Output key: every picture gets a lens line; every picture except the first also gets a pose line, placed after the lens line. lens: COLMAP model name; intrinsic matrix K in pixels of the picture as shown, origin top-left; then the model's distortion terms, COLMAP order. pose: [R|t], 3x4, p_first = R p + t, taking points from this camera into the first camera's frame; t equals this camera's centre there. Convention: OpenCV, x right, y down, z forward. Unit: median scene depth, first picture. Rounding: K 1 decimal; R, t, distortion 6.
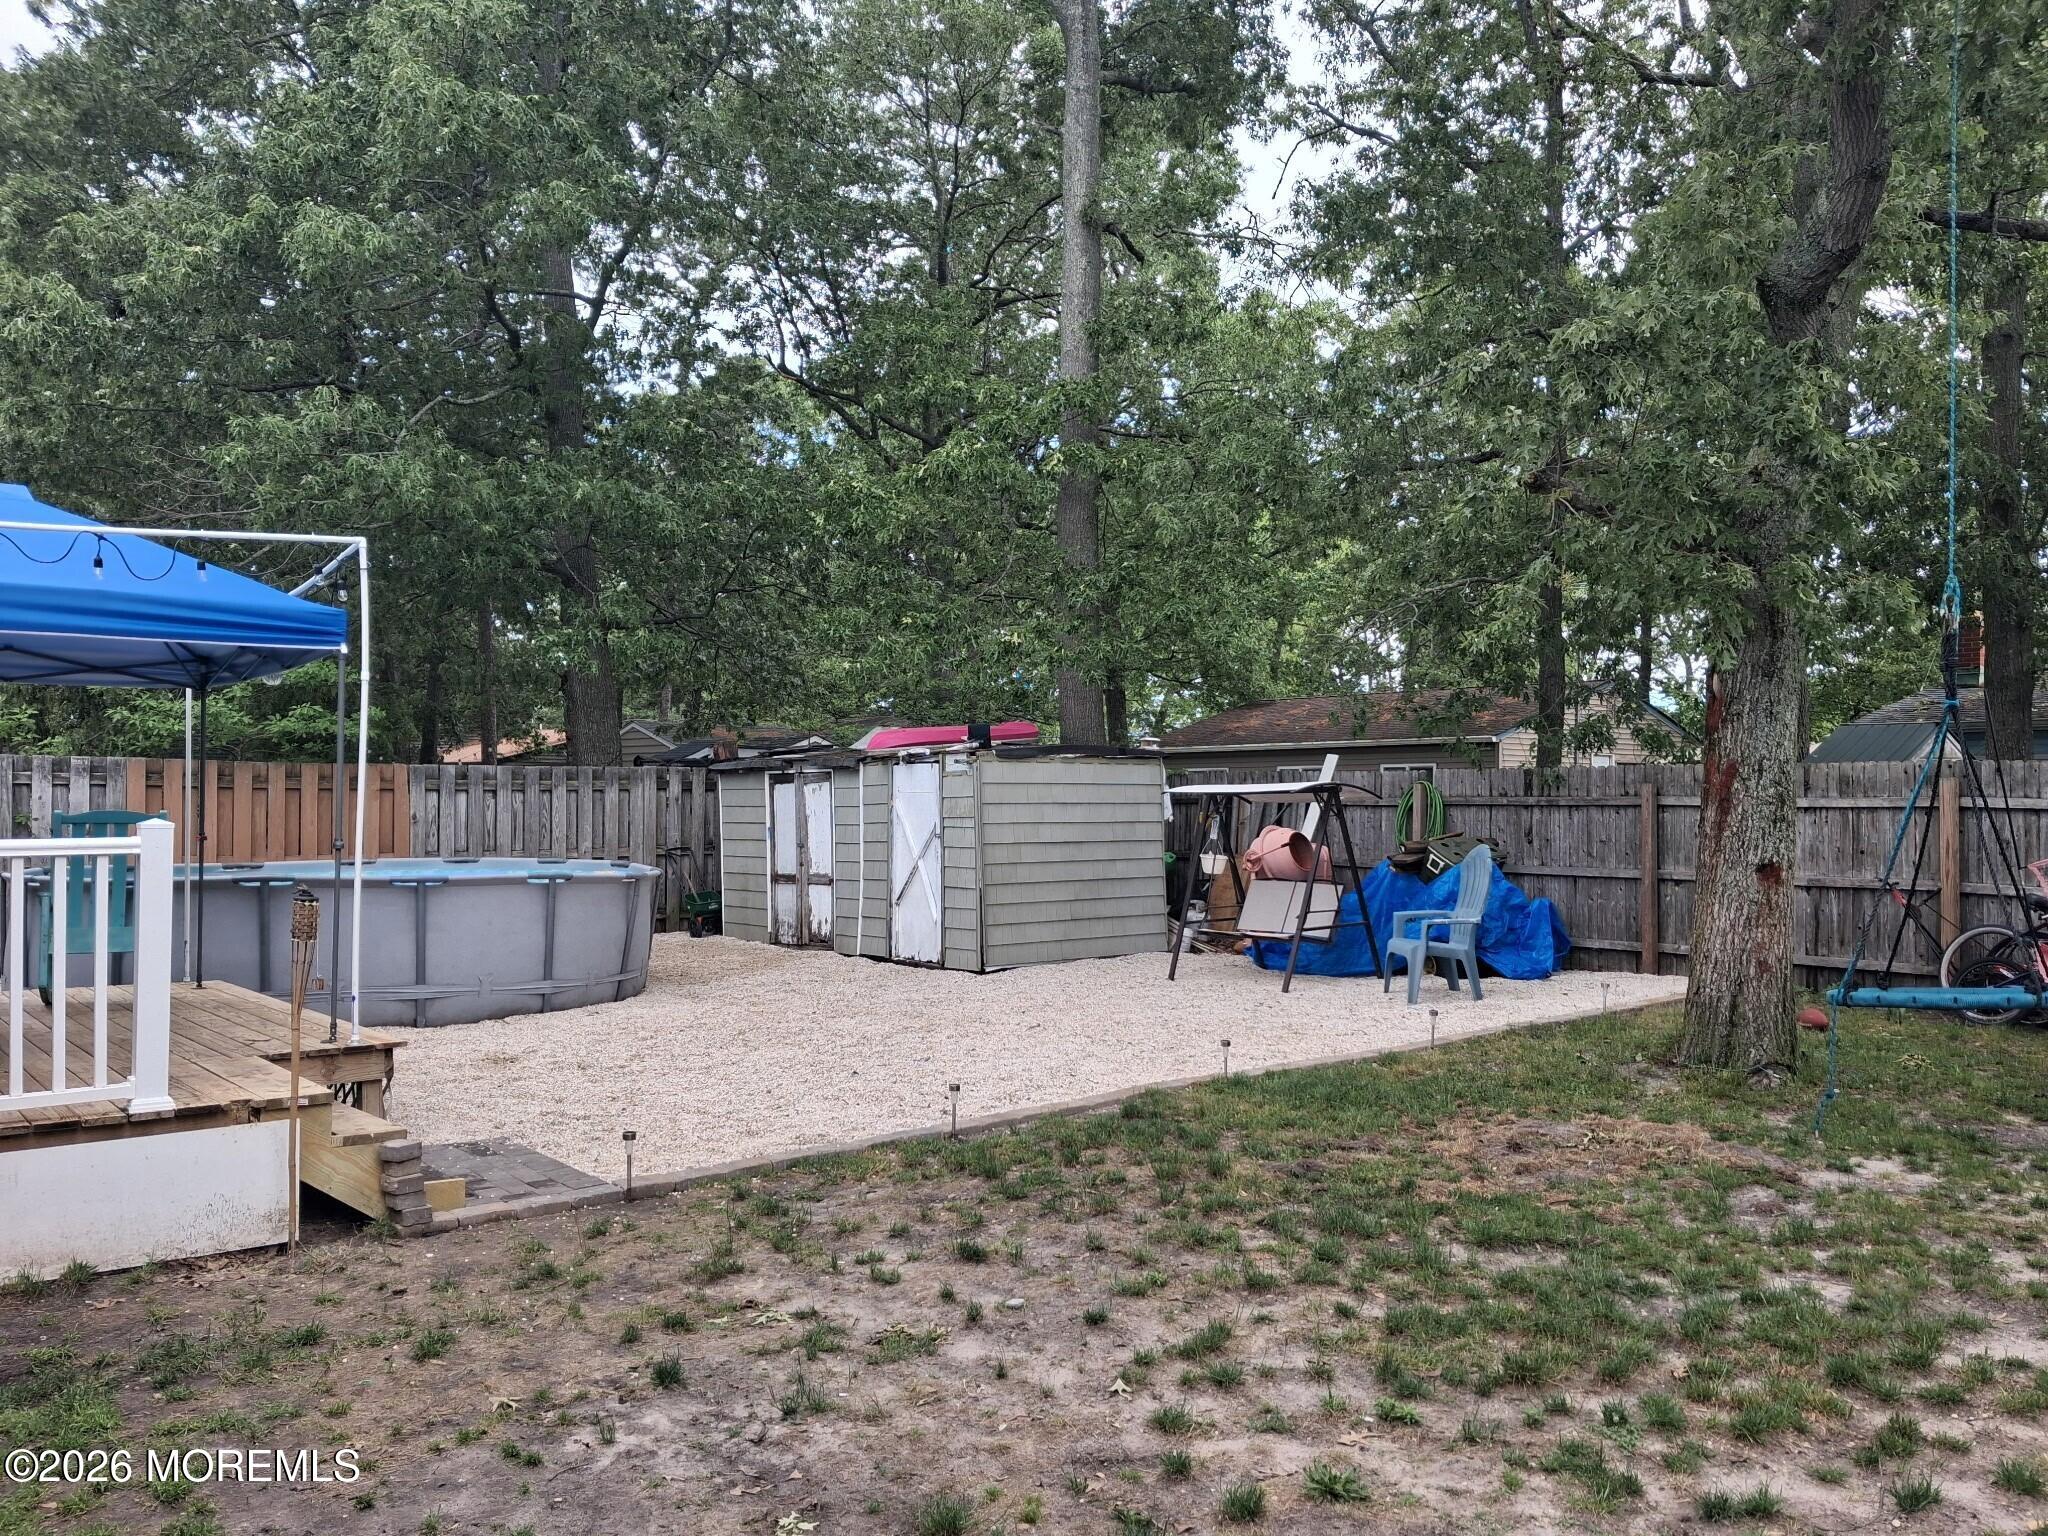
lens RADIAL K [[1557.8, 0, 1039.0], [0, 1557.8, 766.8], [0, 0, 1]] dist [0.023332, -0.026528]
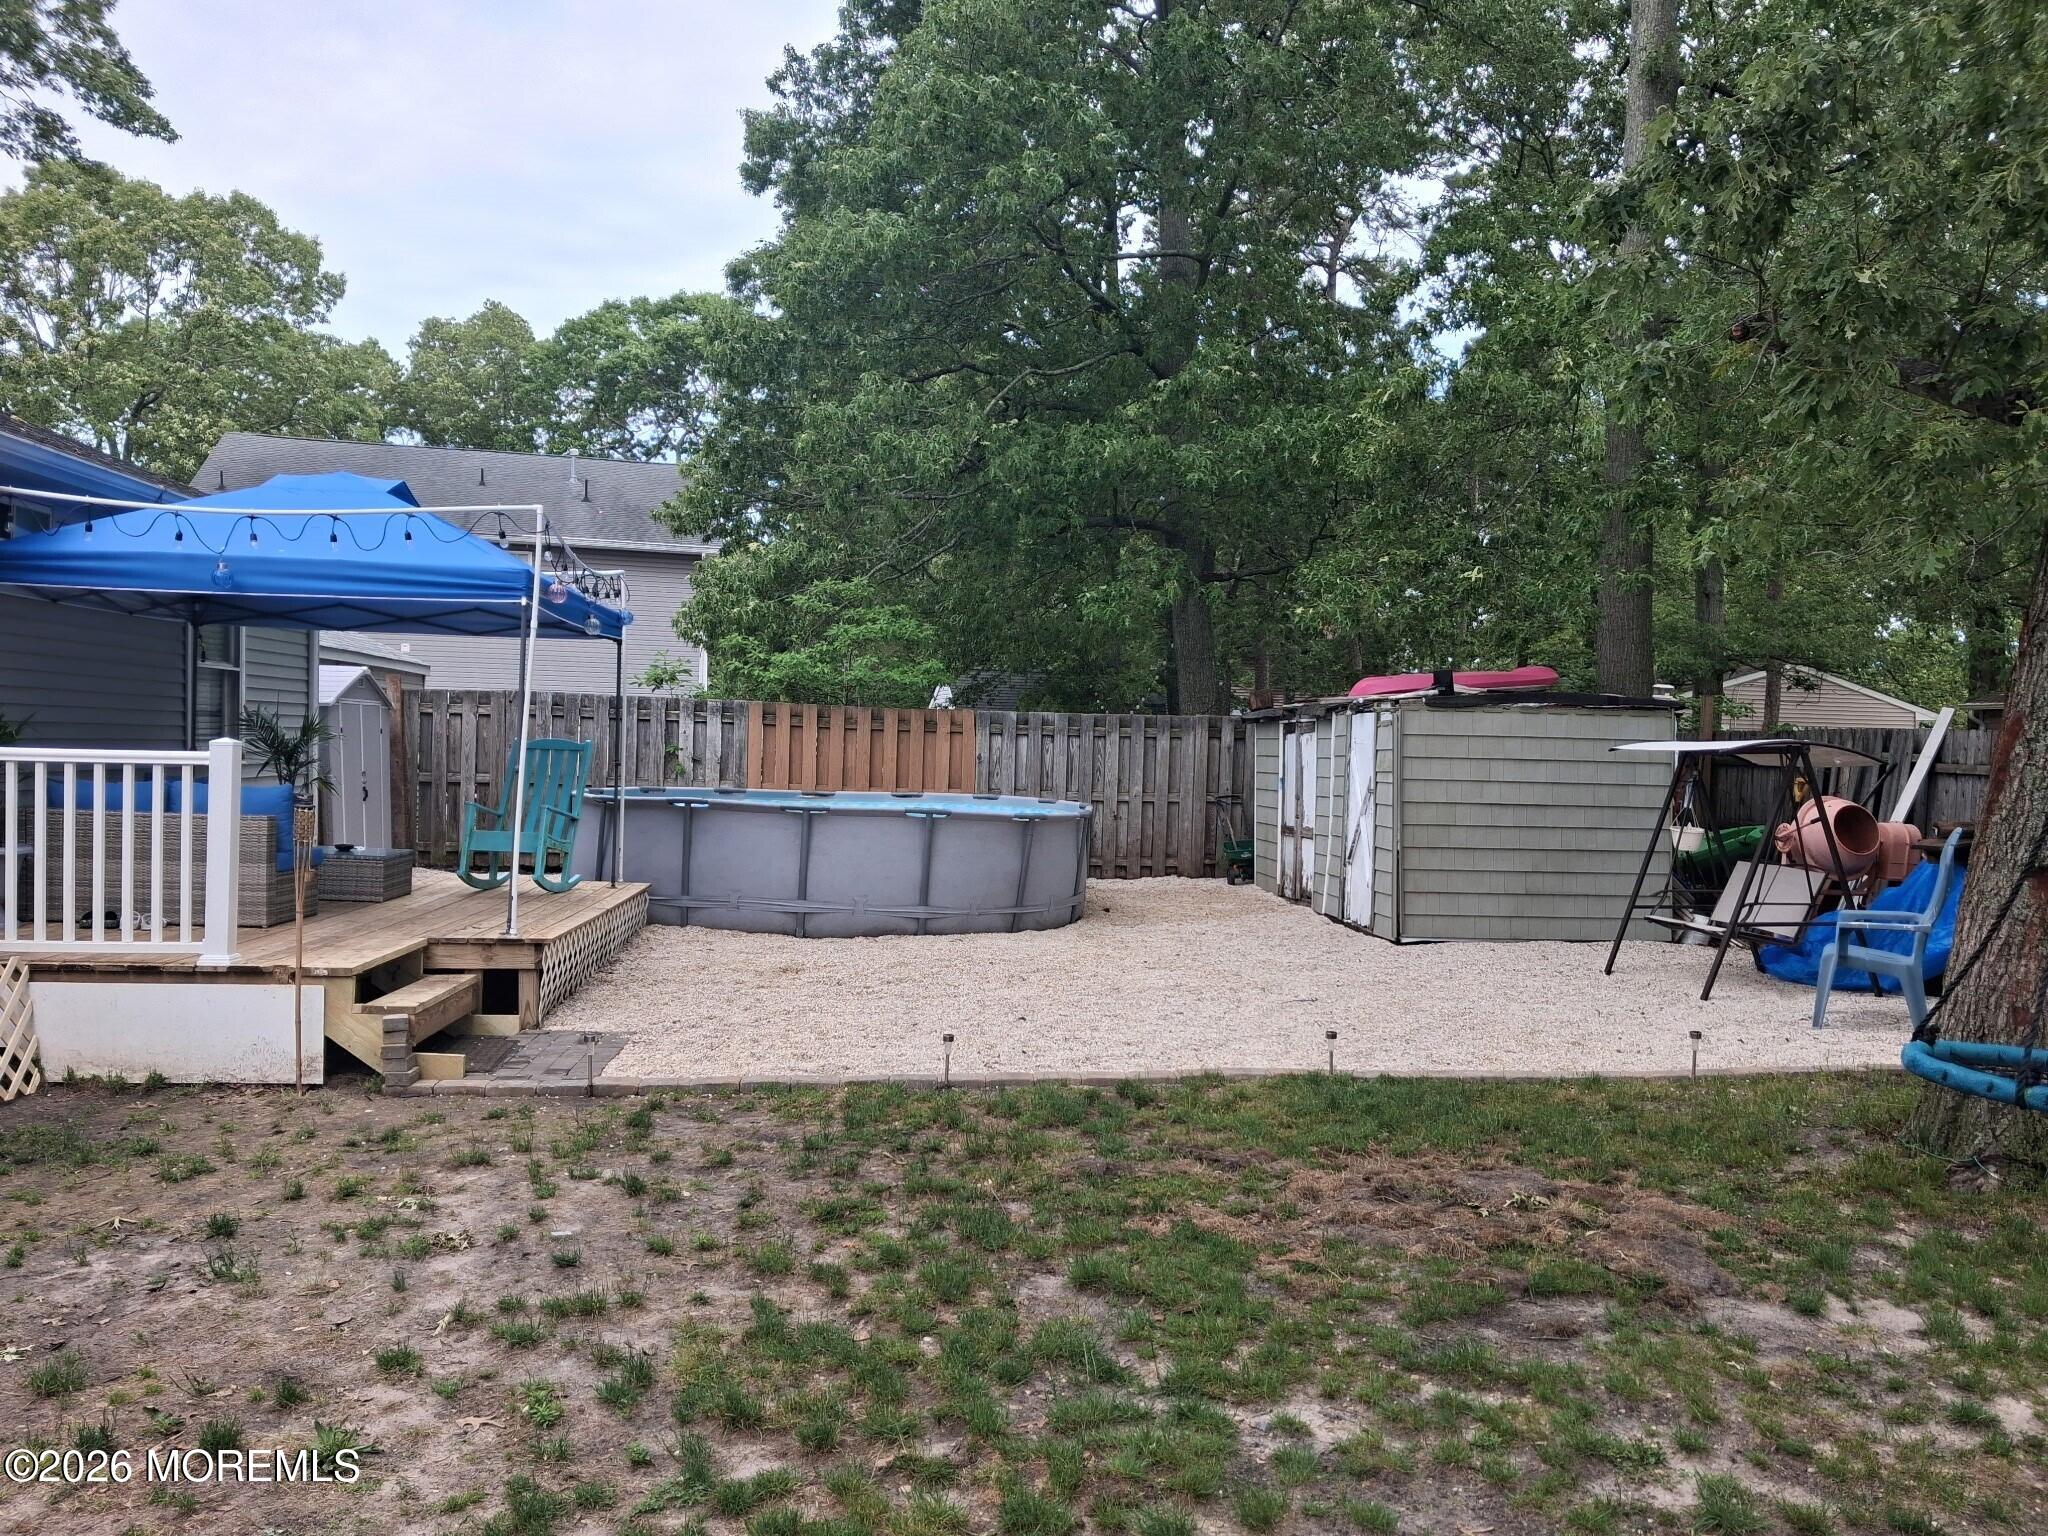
lens RADIAL K [[1557.8, 0, 1028.1], [0, 1557.8, 775.2], [0, 0, 1]] dist [0.023332, -0.026528]
pose [[0.838086, 0.033084, -0.544534, 0.468133], [-0.014323, 0.999150, 0.038660, 0.003605], [0.545350, -0.024602, 0.837847, 0.200460]]
